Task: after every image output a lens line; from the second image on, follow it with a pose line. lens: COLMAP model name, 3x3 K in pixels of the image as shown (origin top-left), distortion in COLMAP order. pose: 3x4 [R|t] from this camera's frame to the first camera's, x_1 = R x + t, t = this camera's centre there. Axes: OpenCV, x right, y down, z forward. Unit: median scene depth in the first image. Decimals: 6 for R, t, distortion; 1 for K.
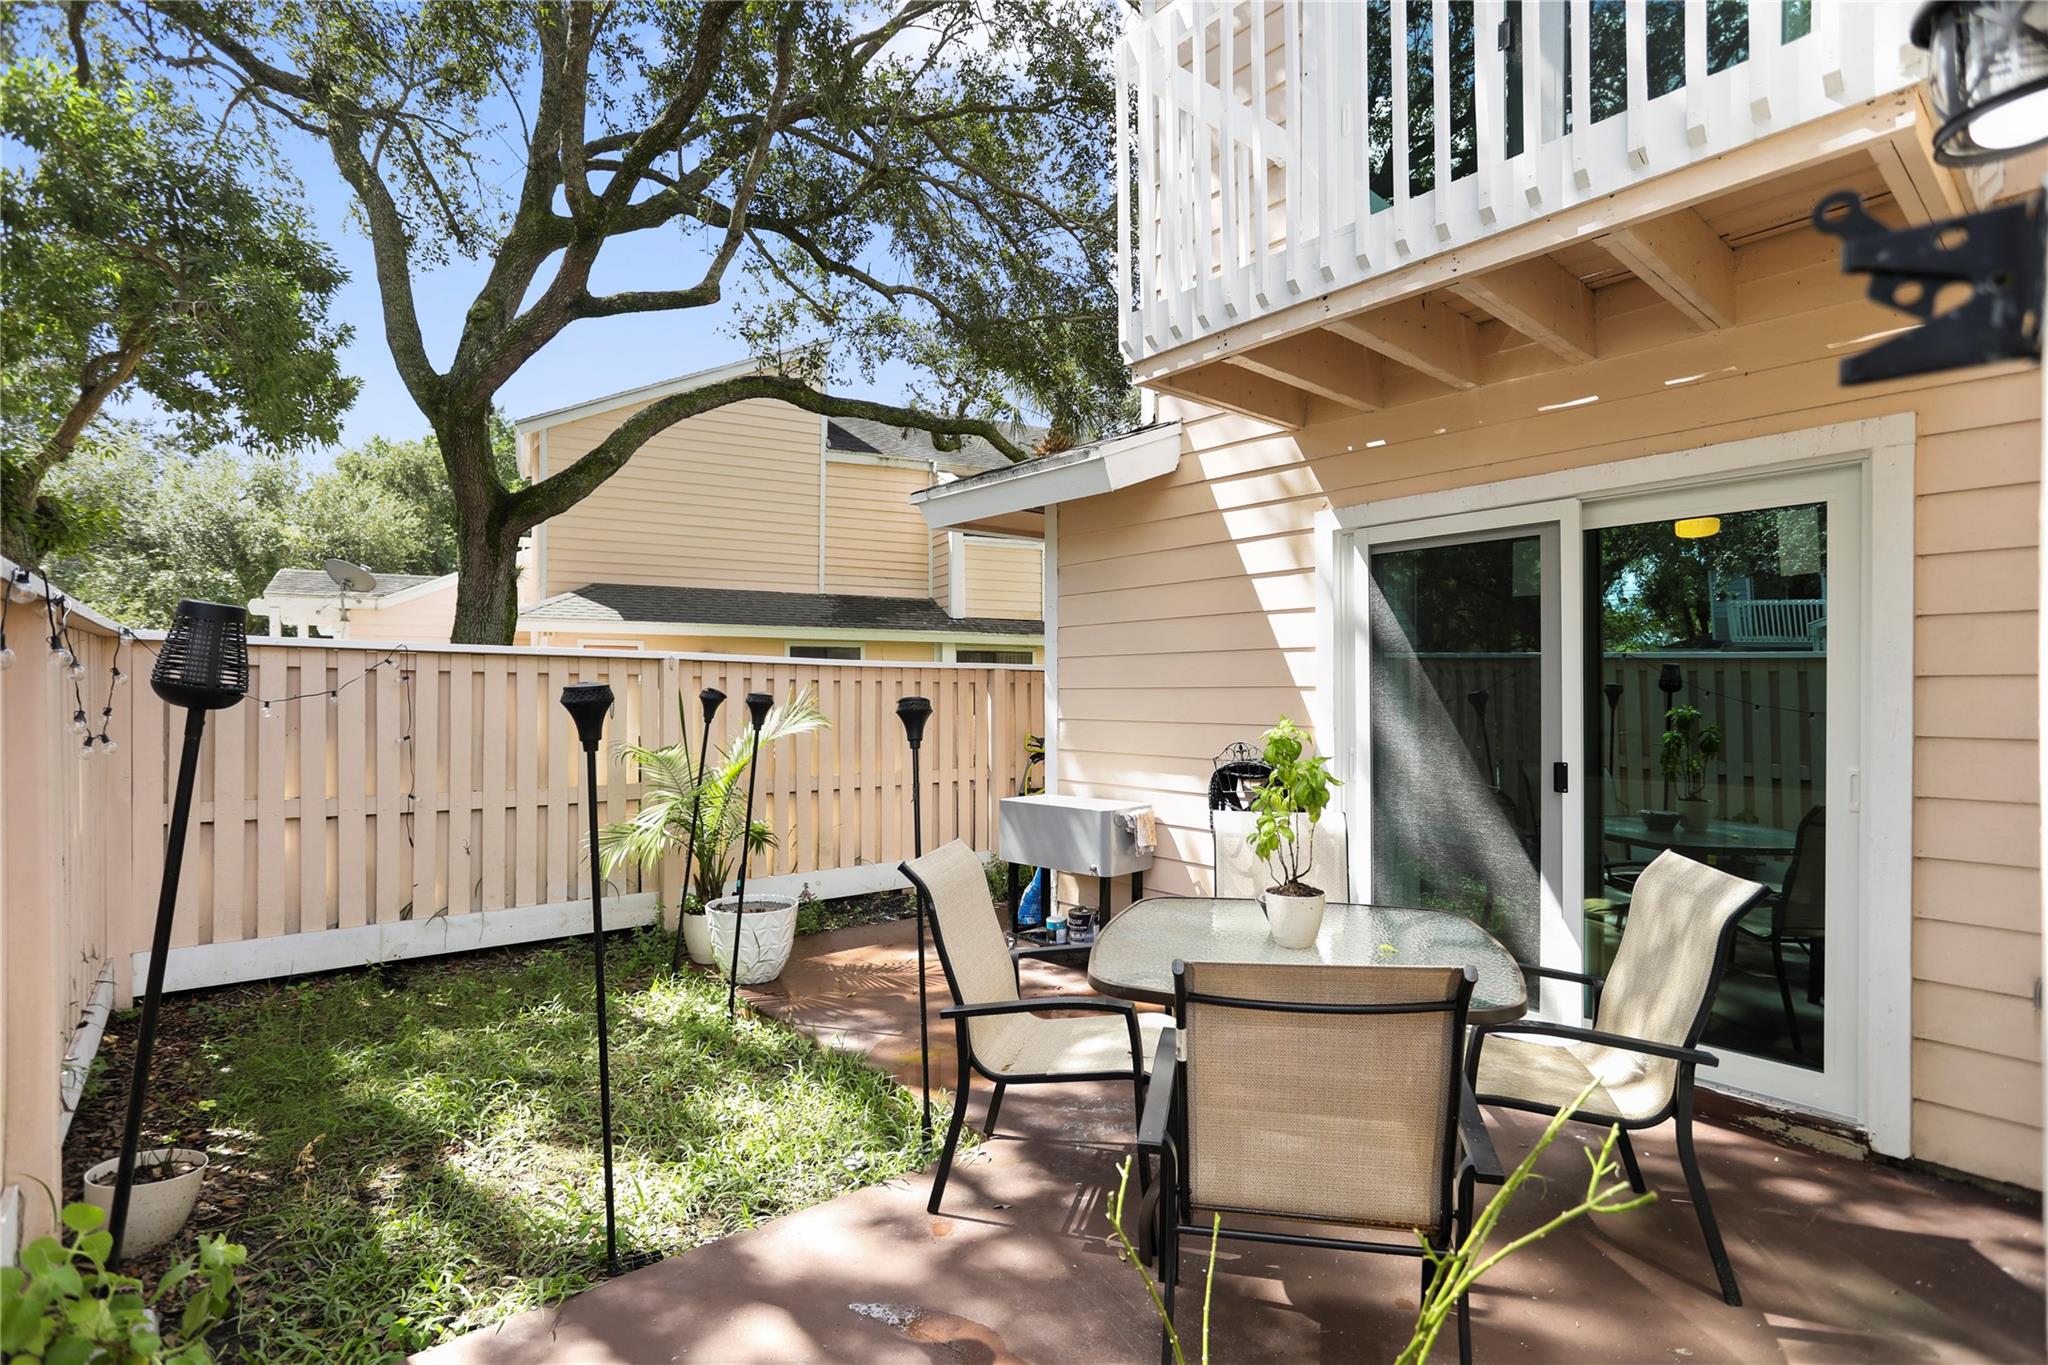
lens RADIAL K [[999.1, 0, 1019.9], [0, 999.1, 686.8], [0, 0, 1]] dist [-0.046924, 0.024840]
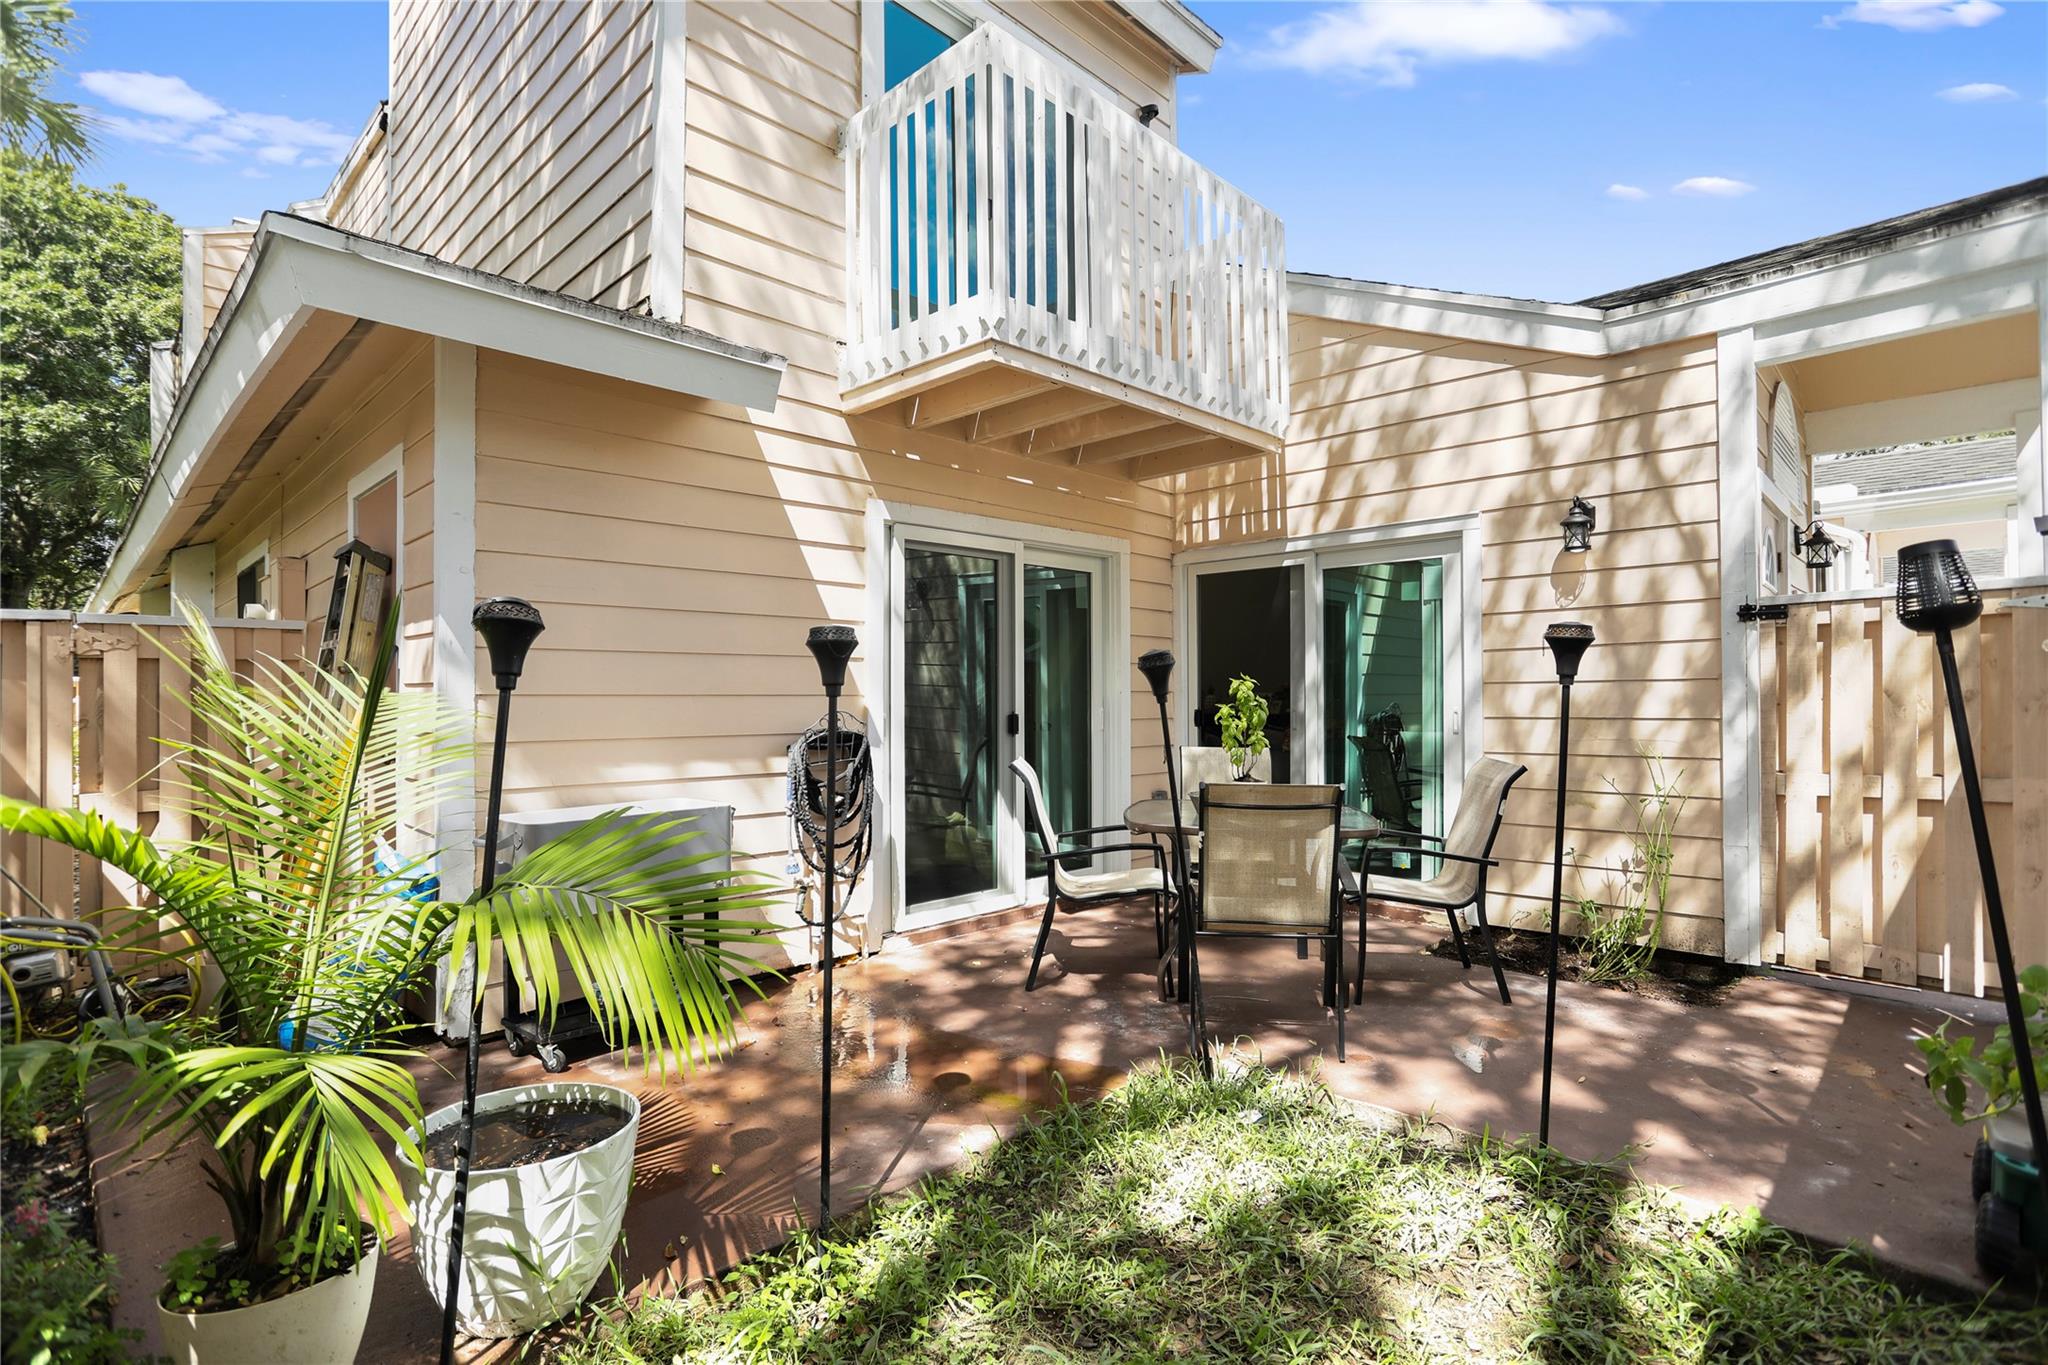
lens RADIAL K [[999.1, 0, 1006.4], [0, 999.1, 684.1], [0, 0, 1]] dist [-0.046924, 0.024840]
pose [[-0.081725, -0.003306, 0.996649, -0.843737], [-0.018243, 0.999832, 0.001820, 0.024355], [-0.996488, -0.018033, -0.081771, 0.983575]]
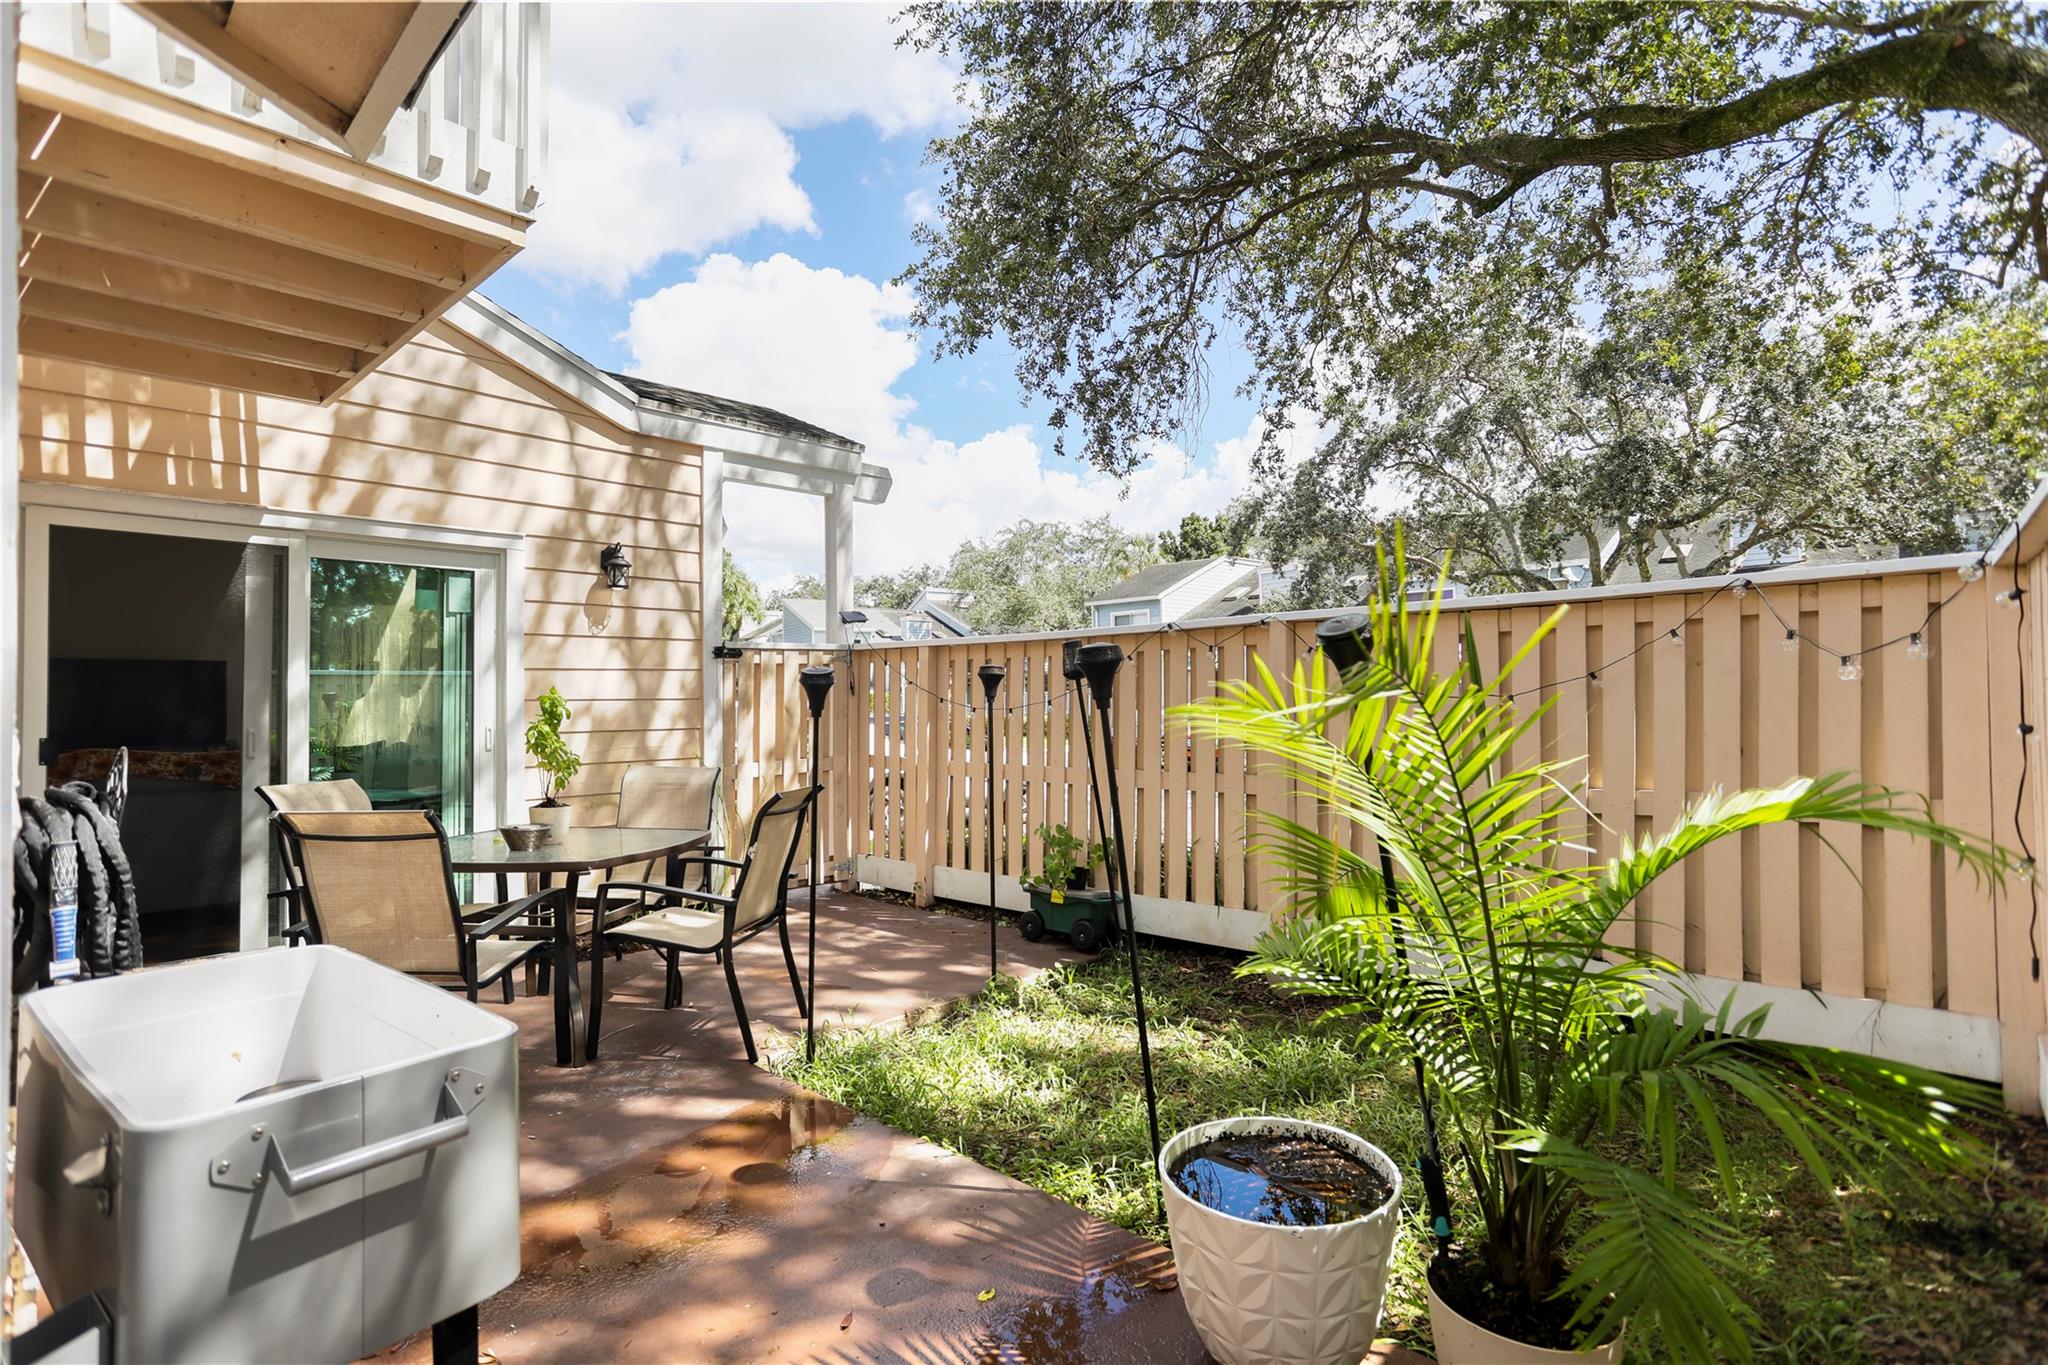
lens RADIAL K [[999.1, 0, 1031.2], [0, 999.1, 684.9], [0, 0, 1]] dist [-0.046924, 0.024840]
pose [[-0.990242, -0.009136, -0.139060, -0.129316], [-0.003071, 0.999037, -0.043765, 0.048587], [0.139326, -0.042911, -0.989316, 1.648899]]
